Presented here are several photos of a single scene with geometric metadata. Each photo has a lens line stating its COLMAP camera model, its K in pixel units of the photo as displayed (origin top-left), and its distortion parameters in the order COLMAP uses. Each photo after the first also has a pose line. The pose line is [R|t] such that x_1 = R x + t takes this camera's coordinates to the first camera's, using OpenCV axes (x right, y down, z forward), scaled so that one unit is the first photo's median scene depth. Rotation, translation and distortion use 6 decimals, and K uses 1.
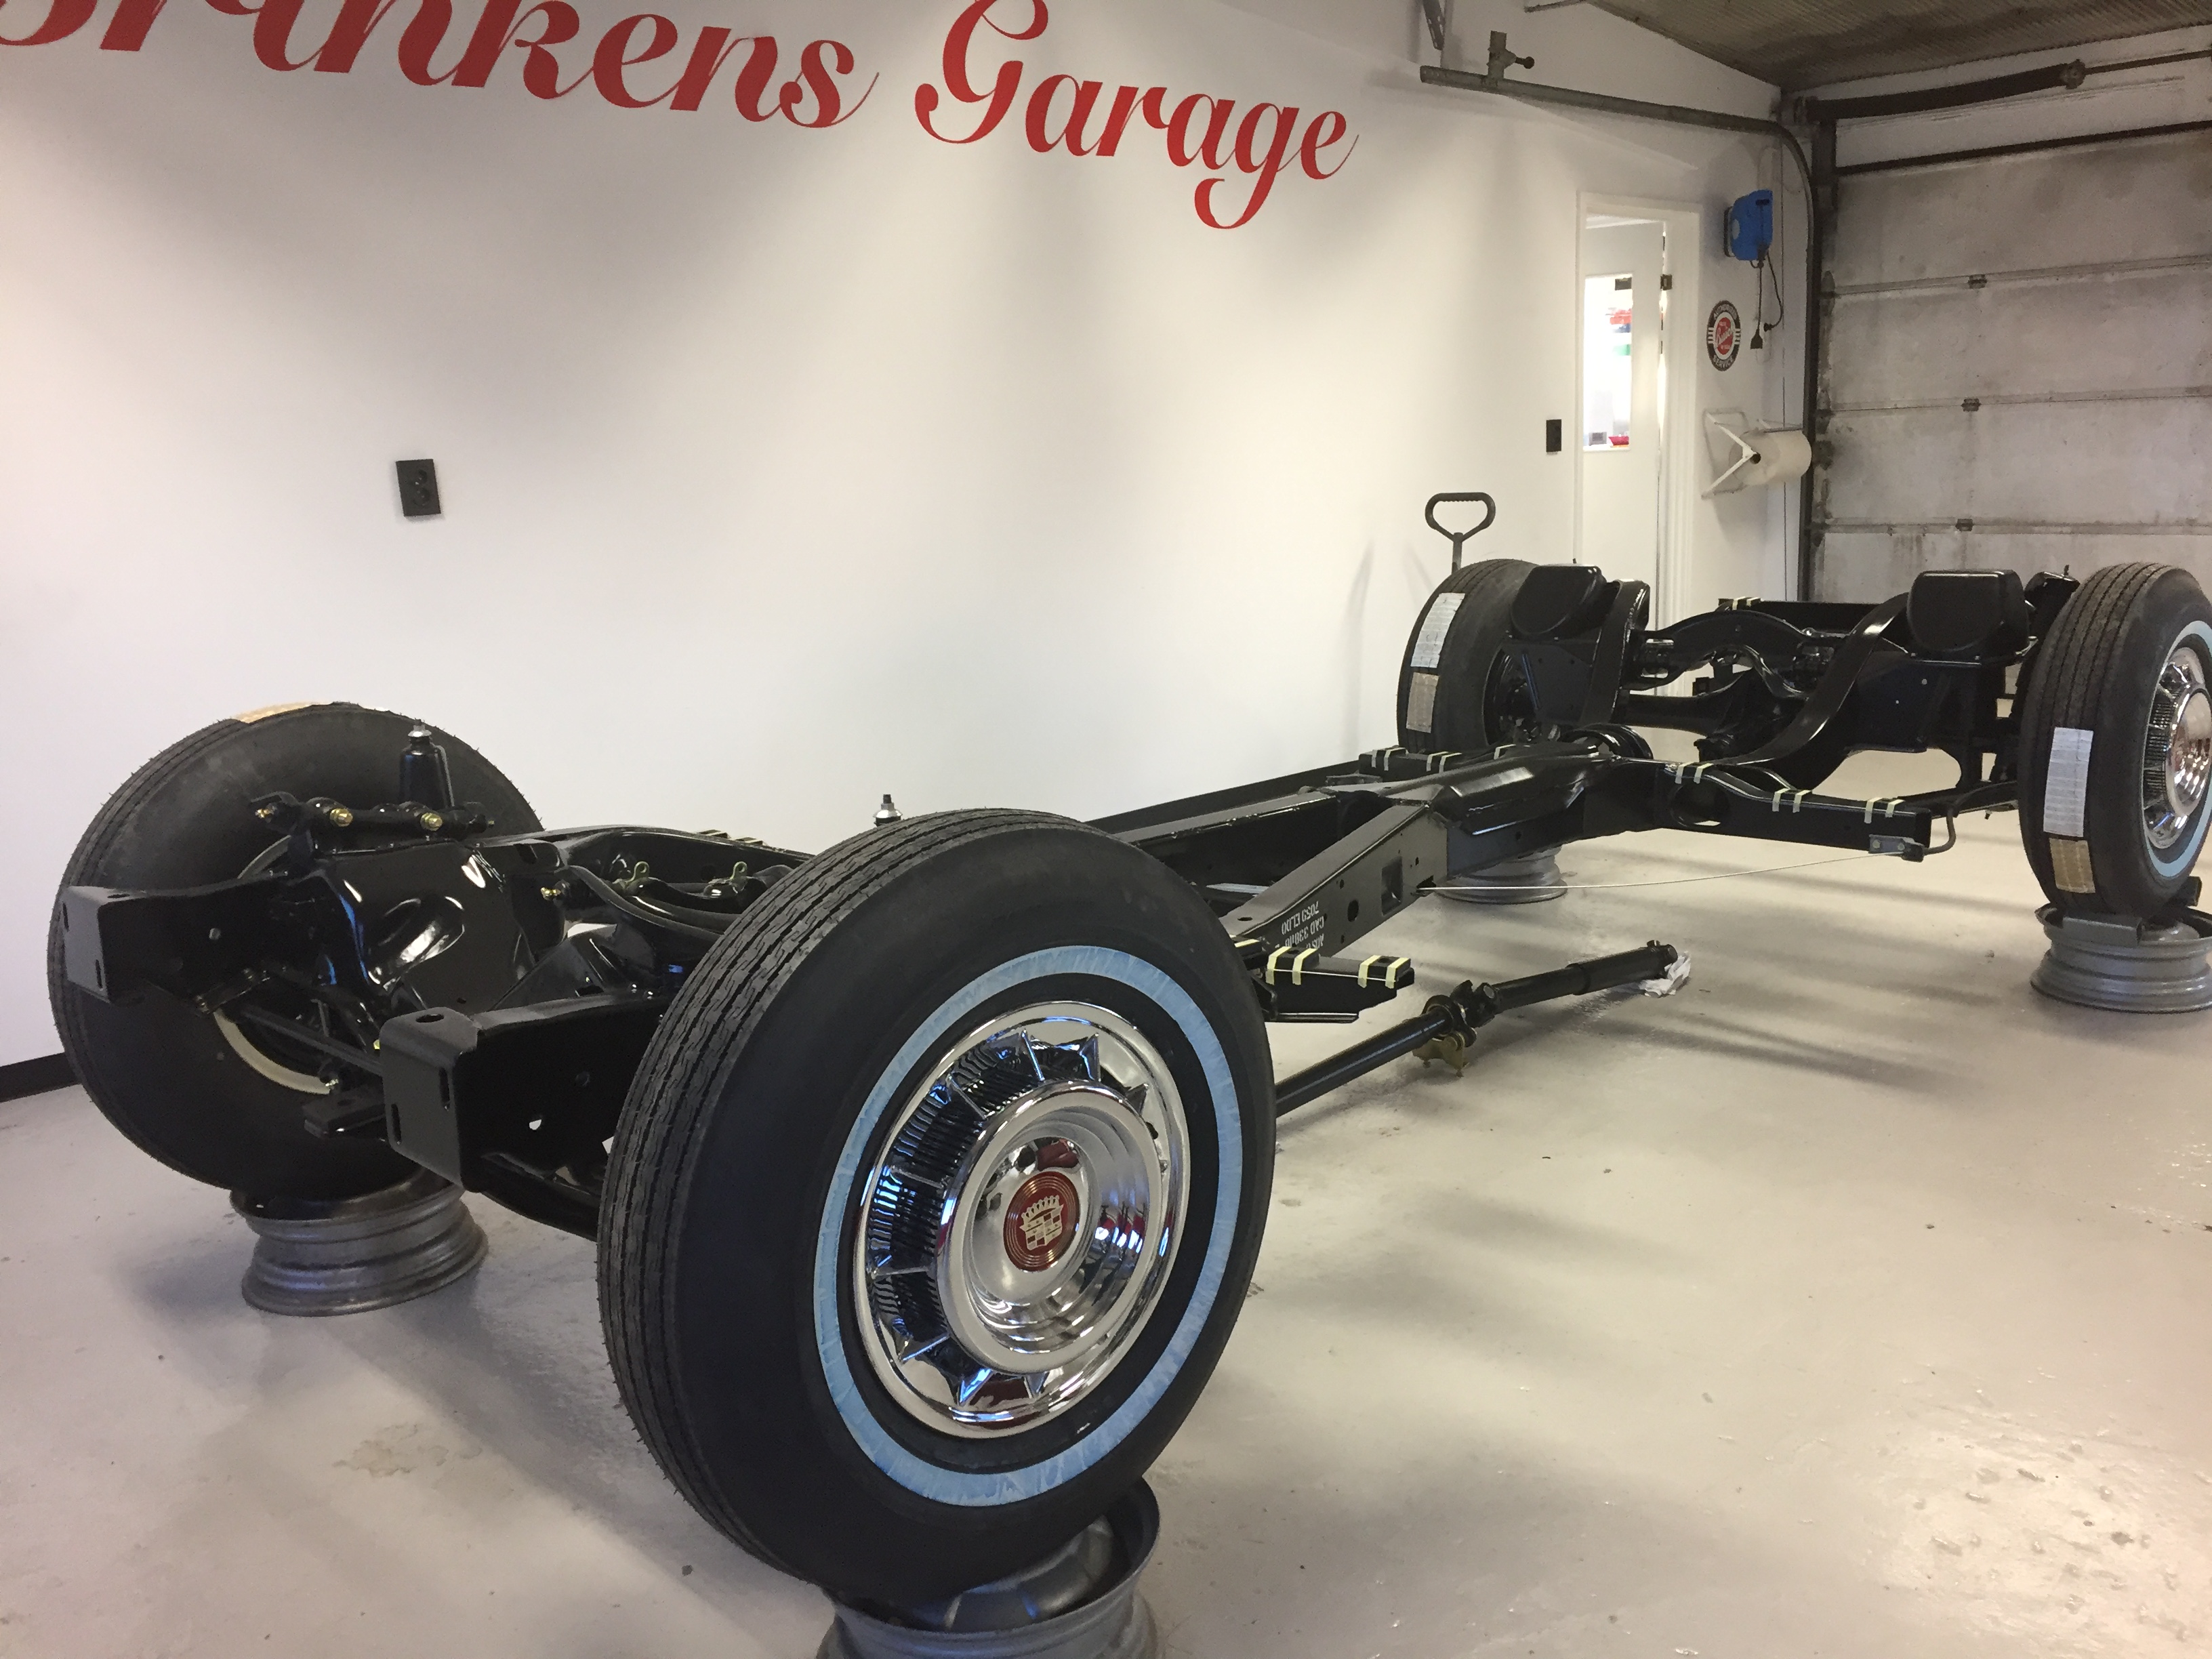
lens RADIAL K [[1901.0, 0, 1102.3], [0, 1901.0, 823.7], [0, 0, 1]] dist [0.021639, -0.053401]
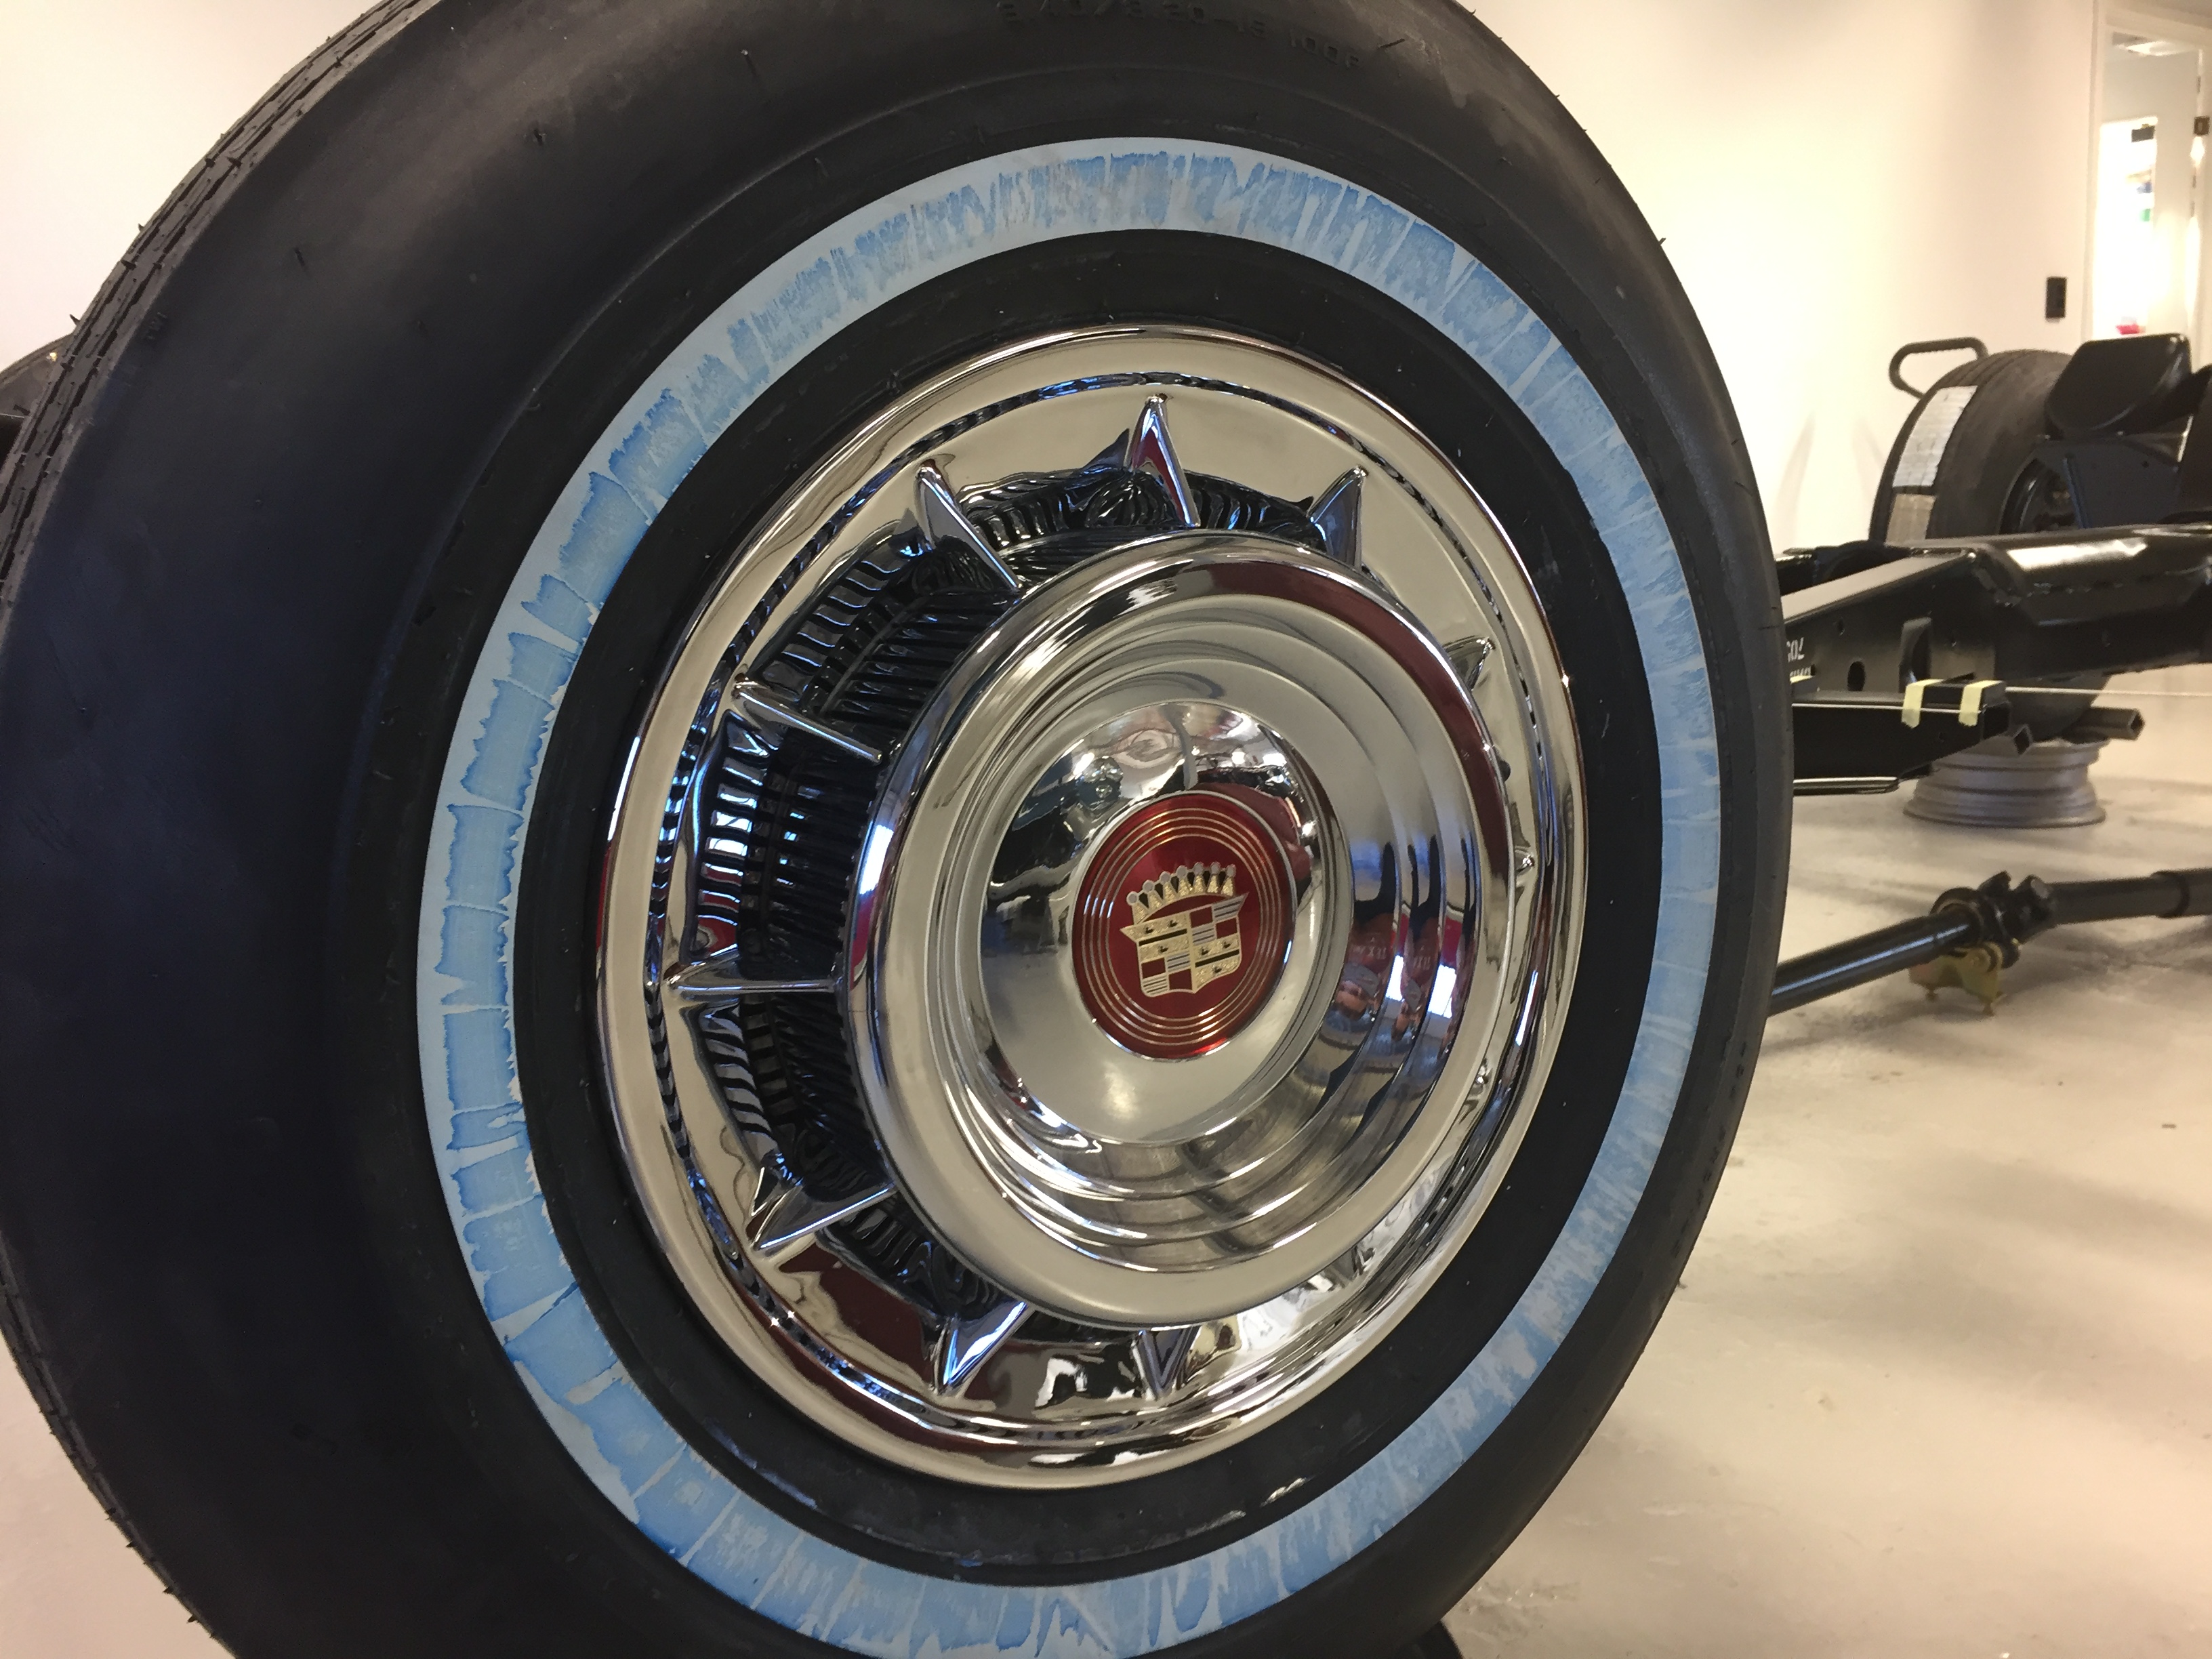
lens RADIAL K [[1901.0, 0, 1098.1], [0, 1901.0, 838.1], [0, 0, 1]] dist [0.021639, -0.053401]
pose [[0.981286, 0.040305, -0.188288, 0.019634], [-0.044132, 0.998895, -0.016175, 0.182474], [0.187428, 0.024182, 0.981981, 0.576718]]
